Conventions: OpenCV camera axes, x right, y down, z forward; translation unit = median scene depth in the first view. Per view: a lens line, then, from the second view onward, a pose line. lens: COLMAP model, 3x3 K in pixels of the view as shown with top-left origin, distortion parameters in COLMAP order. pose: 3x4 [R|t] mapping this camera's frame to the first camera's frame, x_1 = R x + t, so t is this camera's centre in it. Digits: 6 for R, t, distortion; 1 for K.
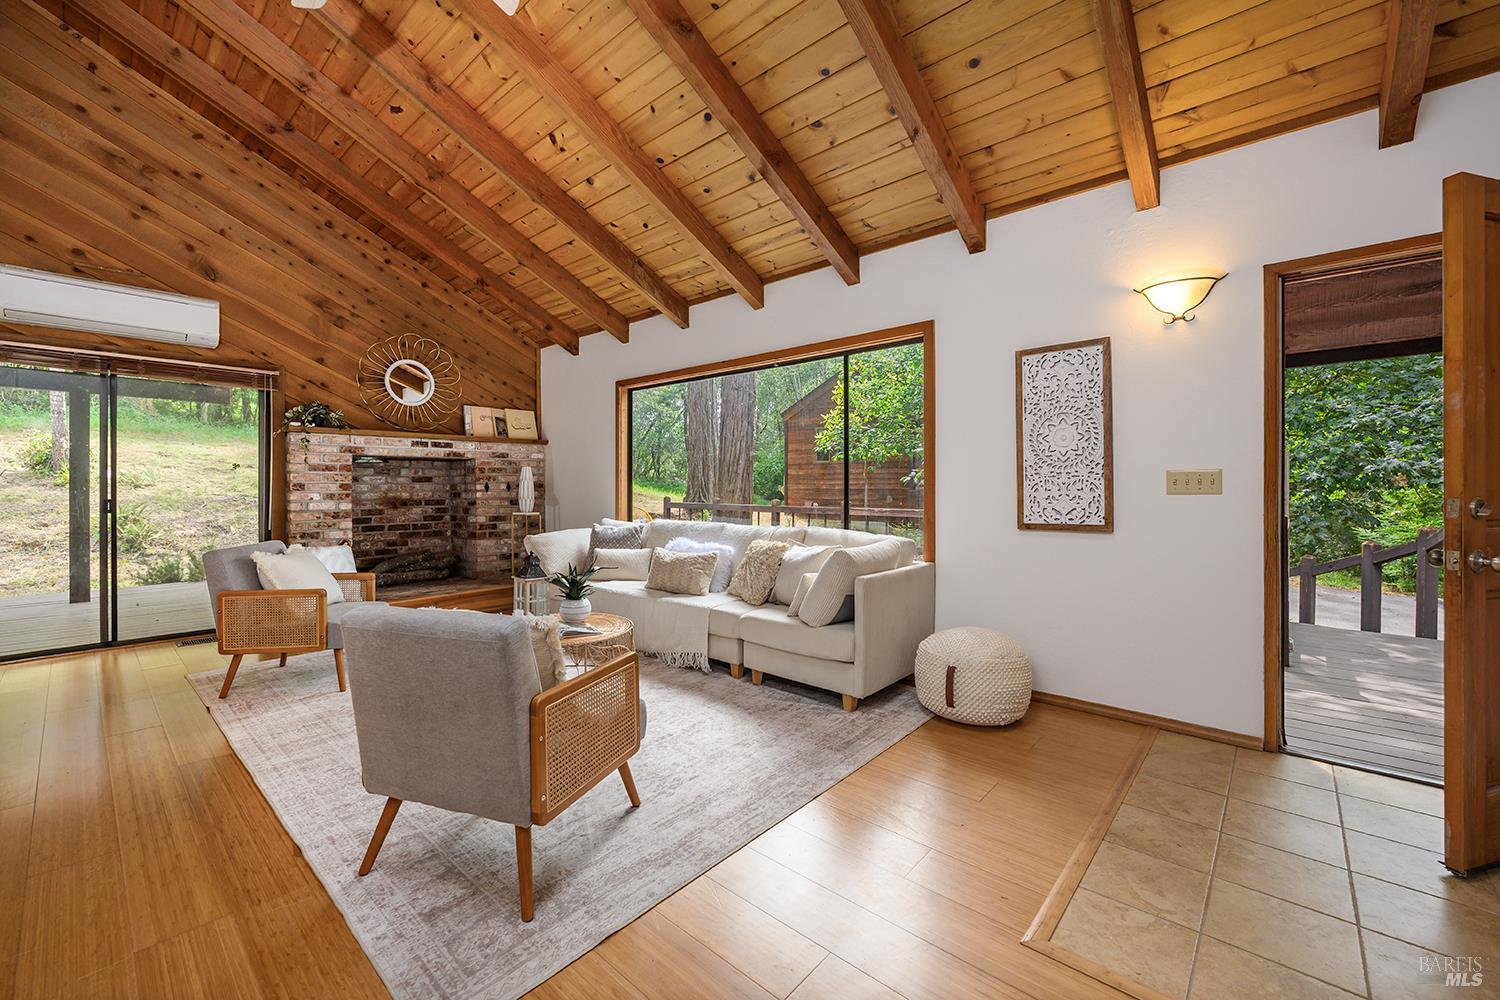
lens RADIAL K [[602.6, 0, 754.7], [0, 602.6, 486.0], [0, 0, 1]] dist [-0.005599, 0.000765]
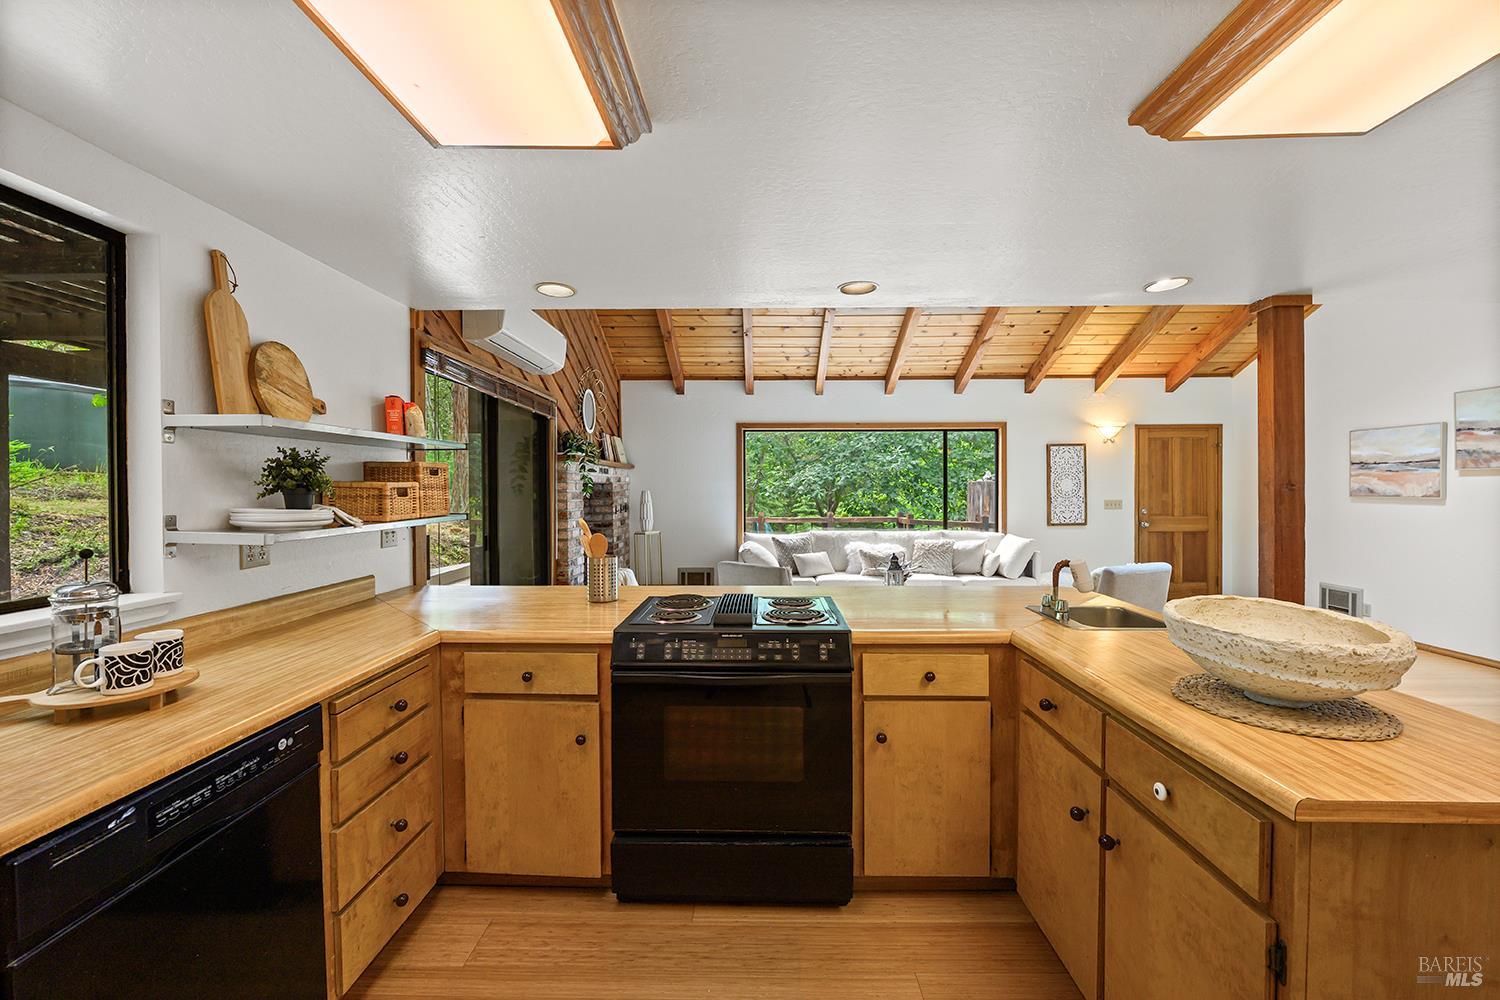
lens RADIAL K [[602.6, 0, 750.5], [0, 602.6, 491.9], [0, 0, 1]] dist [-0.005599, 0.000765]
pose [[0.755823, -0.003900, 0.654765, -1.187516], [0.001217, 0.999989, 0.004551, -0.041695], [-0.654775, -0.002643, 0.755819, 0.039726]]
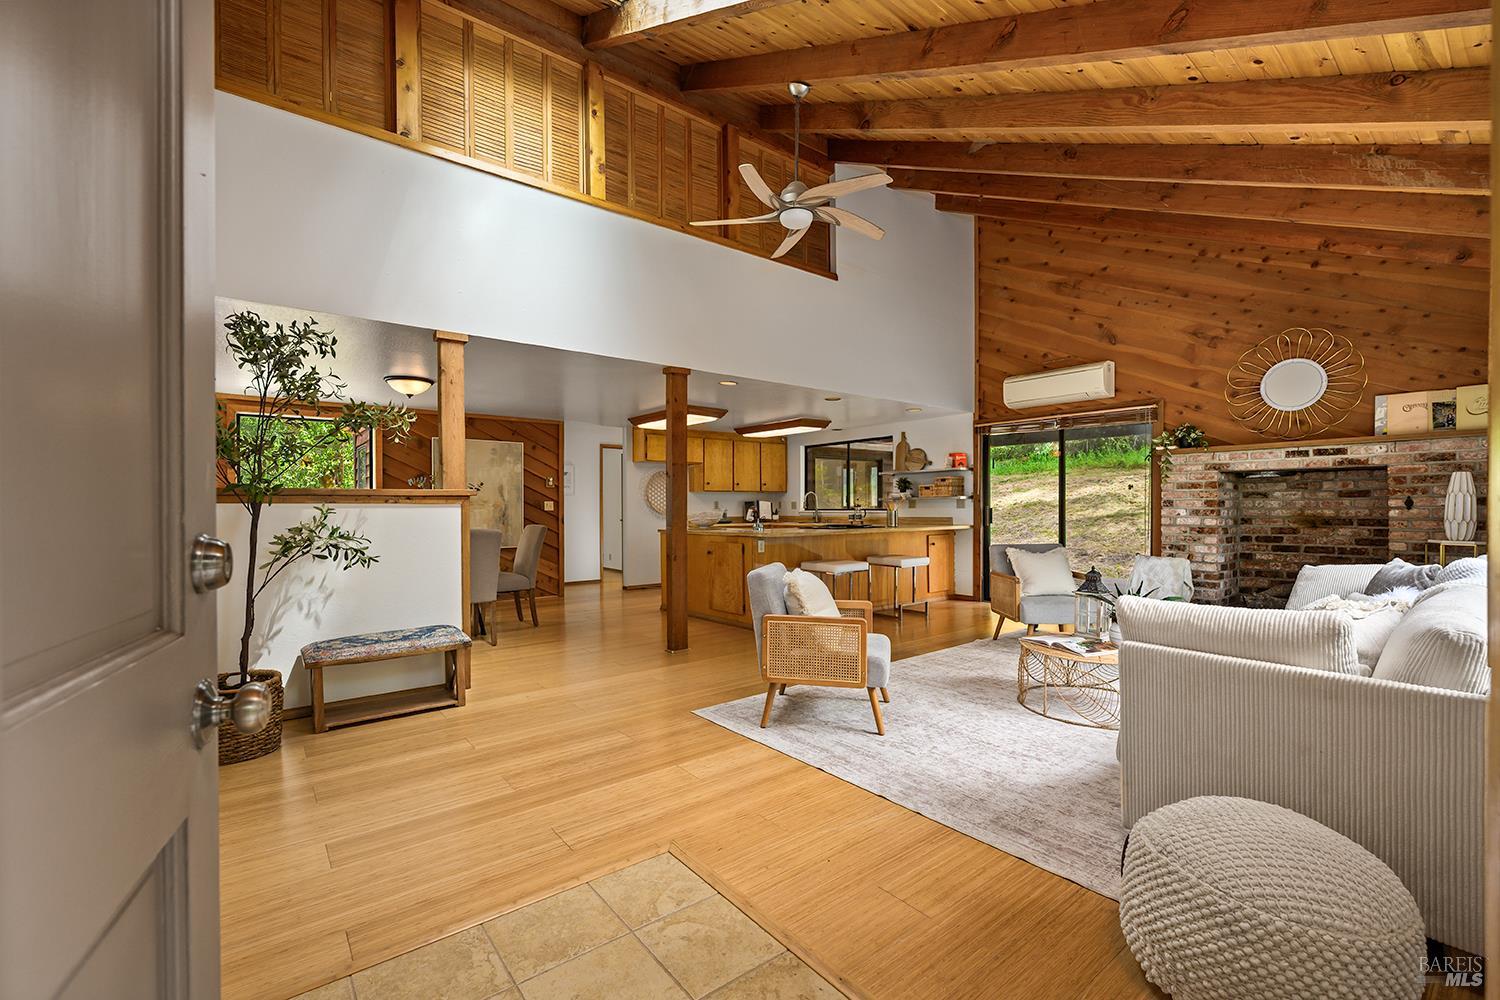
lens RADIAL K [[639.7, 0, 750.7], [0, 639.7, 514.1], [0, 0, 1]] dist [-0.007831, 0.001068]
pose [[-0.173518, 0.014891, -0.984718, 0.560430], [0.004280, 0.999888, 0.014366, 0.001064], [0.984821, -0.001722, -0.173562, 0.437896]]
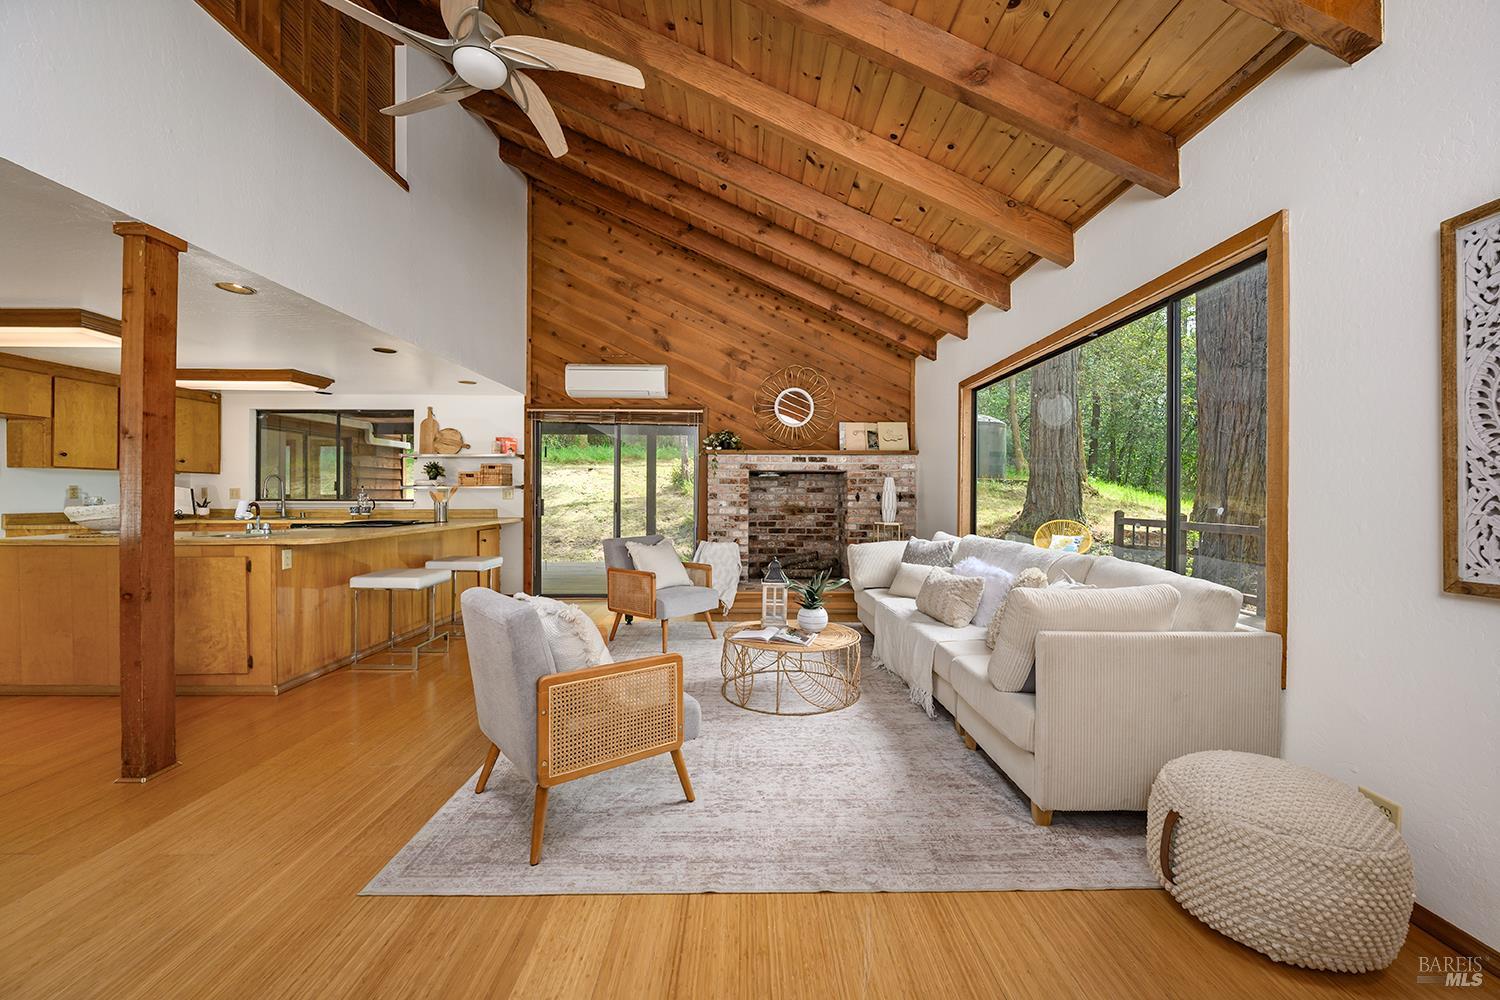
lens RADIAL K [[602.6, 0, 751.4], [0, 602.6, 495.9], [0, 0, 1]] dist [-0.005599, 0.000765]
pose [[0.671071, 0.005564, -0.741373, 0.276860], [-0.006262, 0.999979, 0.001837, -0.001730], [0.741367, 0.003409, 0.671091, 0.177666]]
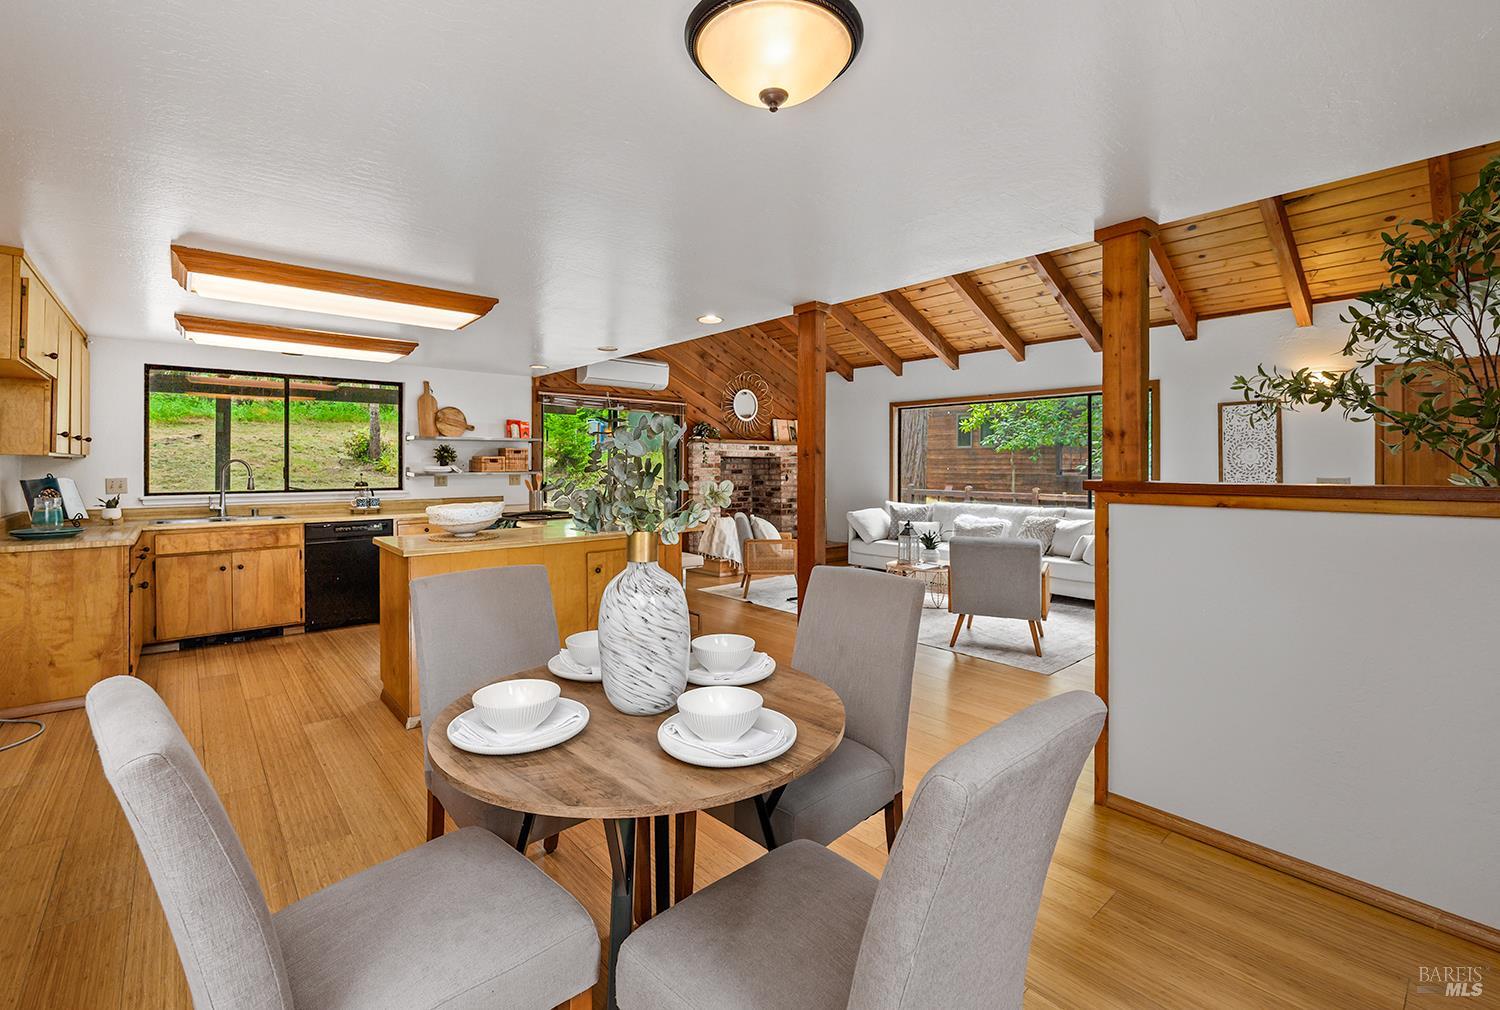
lens RADIAL K [[651.6, 0, 764.6], [0, 651.6, 466.1], [0, 0, 1]] dist [0.001753, 0.000040]
pose [[0.991868, 0.003421, -0.127223, -0.380328], [-0.003564, 0.999993, -0.000898, -0.028855], [0.127219, 0.001344, 0.991874, -0.621198]]
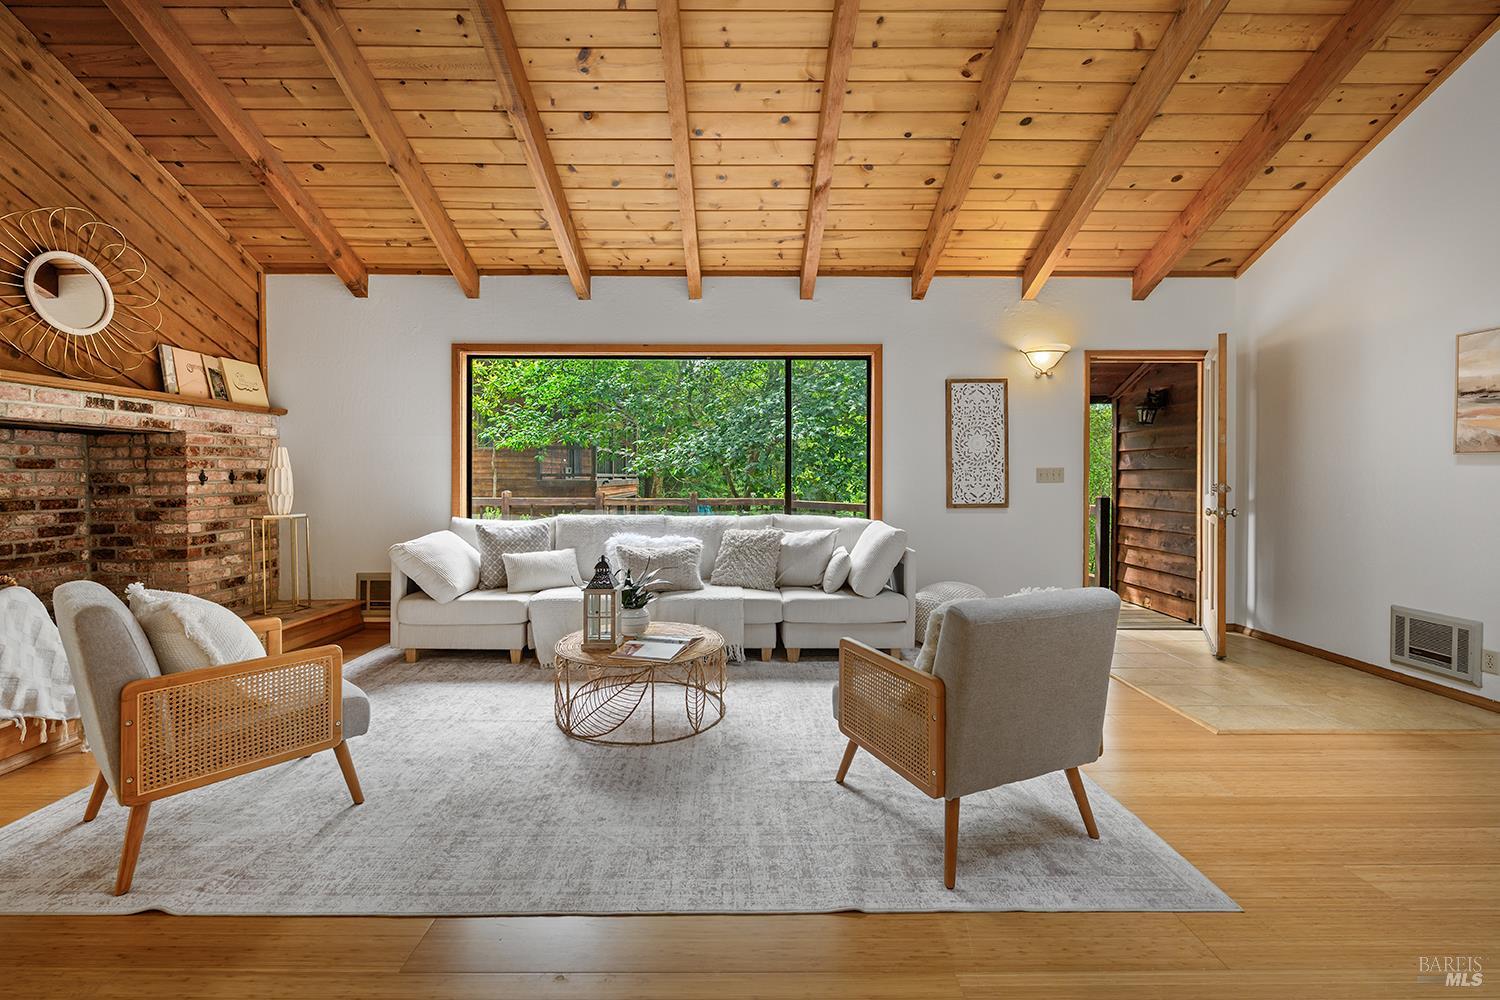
lens RADIAL K [[602.6, 0, 744.1], [0, 602.6, 478.7], [0, 0, 1]] dist [-0.005599, 0.000765]
pose [[0.750906, -0.000699, 0.660409, -0.542269], [-0.002059, 0.999992, 0.003399, -0.000167], [-0.660406, -0.003912, 0.750898, 0.179285]]
